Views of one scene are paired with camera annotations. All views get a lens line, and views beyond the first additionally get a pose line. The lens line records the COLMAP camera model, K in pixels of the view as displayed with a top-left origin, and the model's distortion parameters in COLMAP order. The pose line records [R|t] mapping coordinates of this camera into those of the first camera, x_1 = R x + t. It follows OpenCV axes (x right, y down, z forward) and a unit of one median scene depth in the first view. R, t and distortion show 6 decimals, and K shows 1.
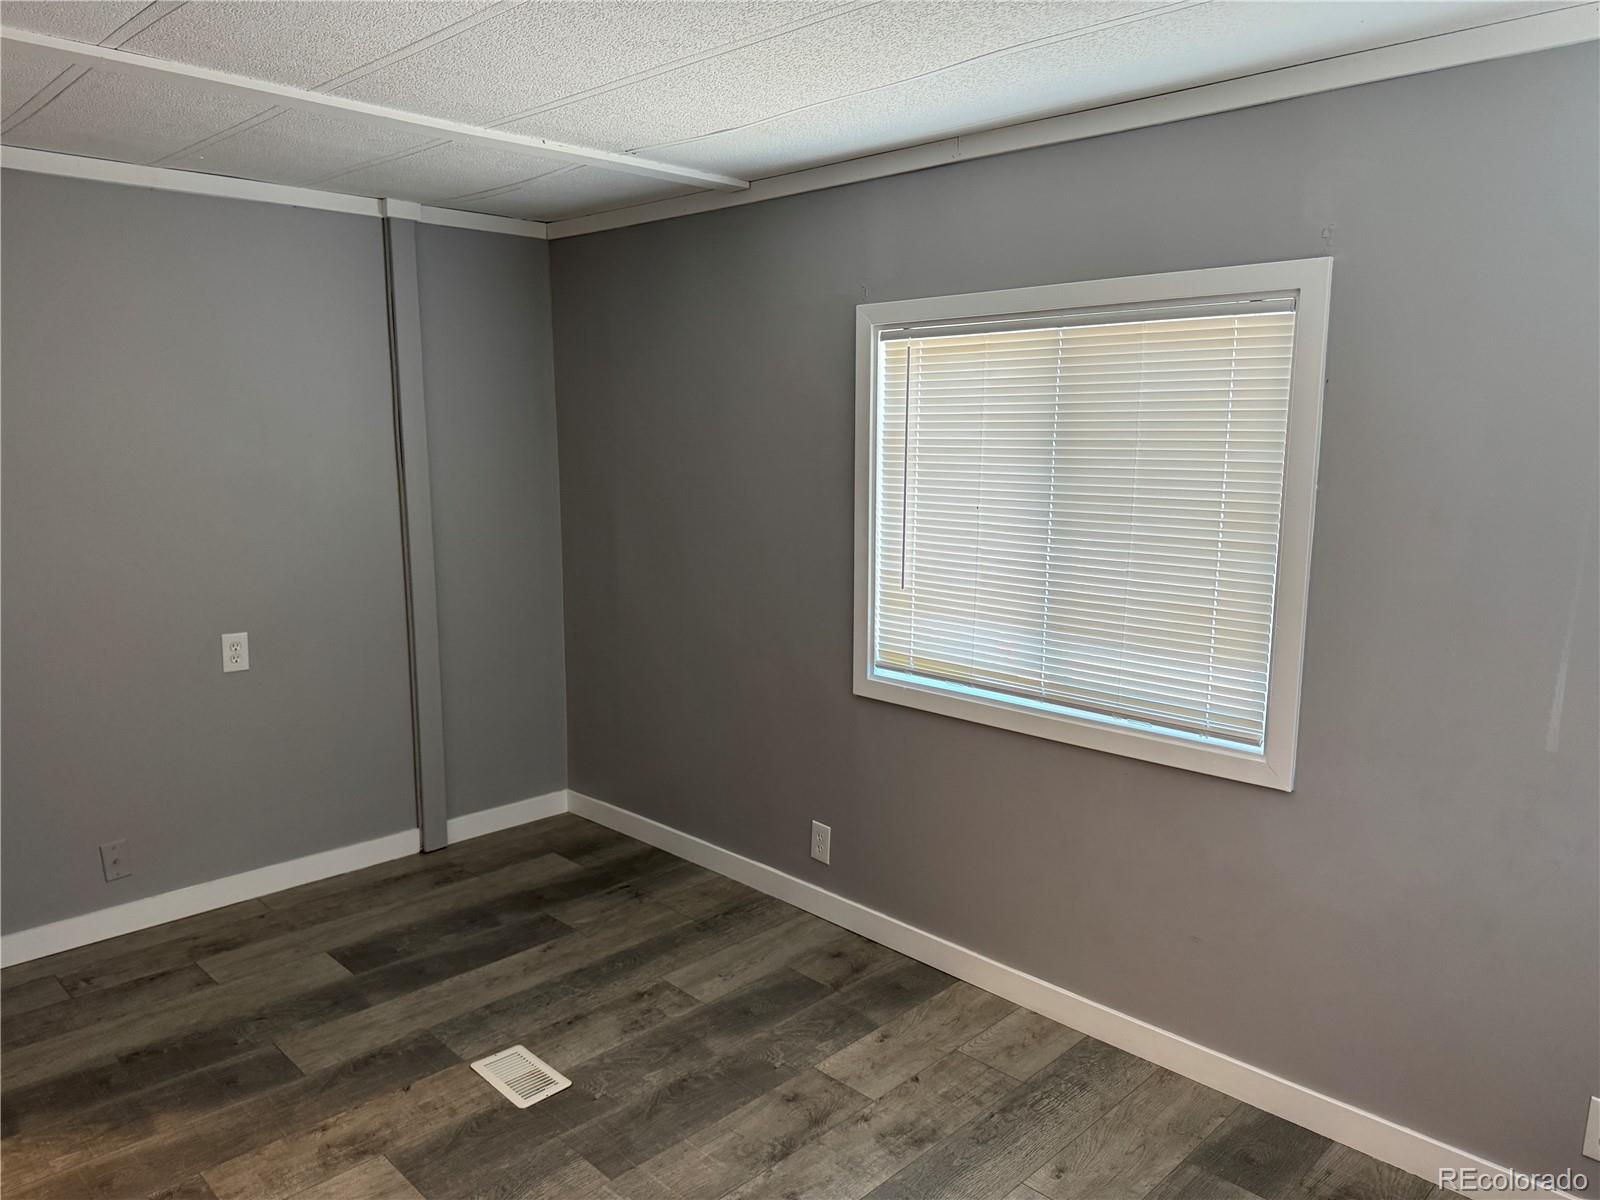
lens RADIAL K [[1133.6, 0, 801.5], [0, 1133.6, 601.9], [0, 0, 1]] dist [0.026514, -0.040247]
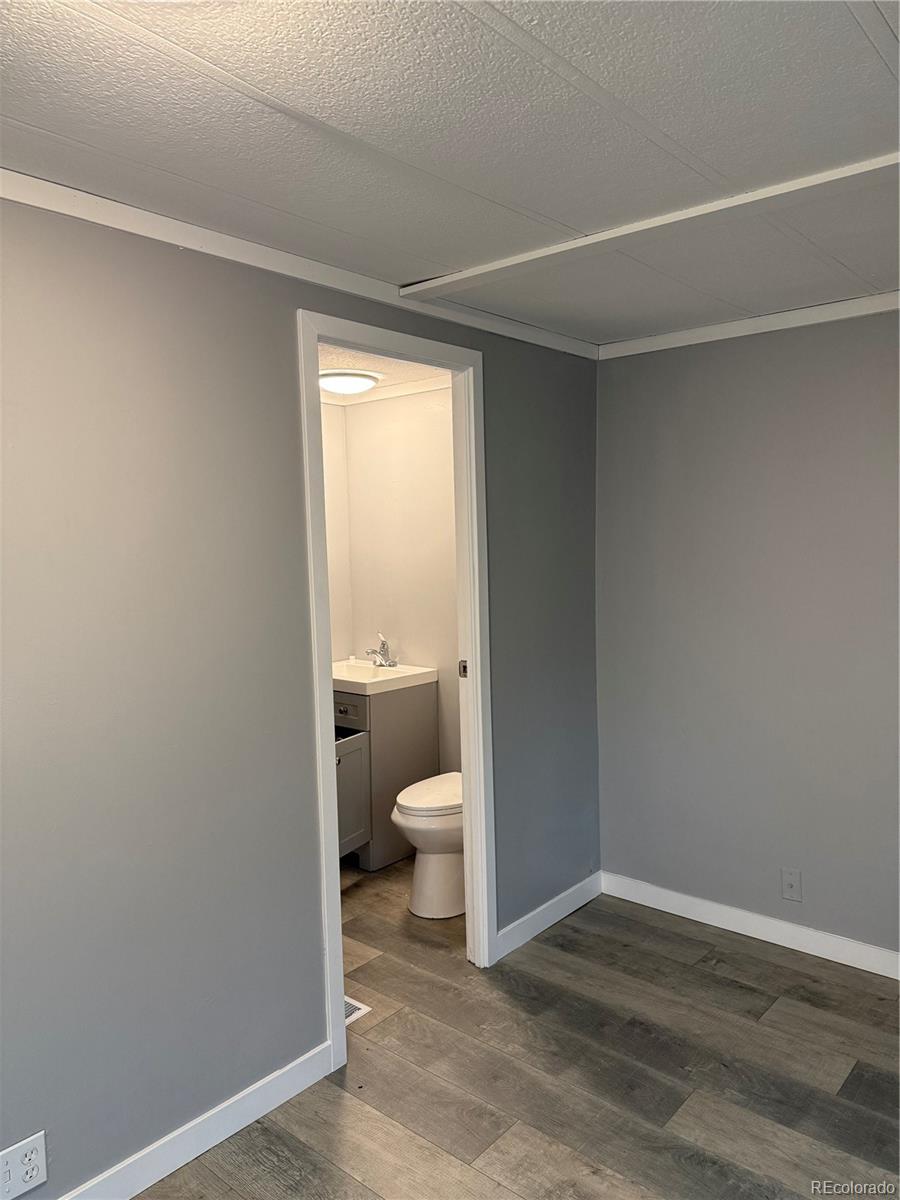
lens RADIAL K [[852.1, 0, 459.9], [0, 852.1, 596.3], [0, 0, 1]] dist [0.053941, -0.036608]
pose [[0.080774, 0.068544, -0.994373, 0.324827], [-0.132762, 0.989483, 0.057422, -0.102781], [0.987851, 0.127377, 0.089025, 0.659383]]
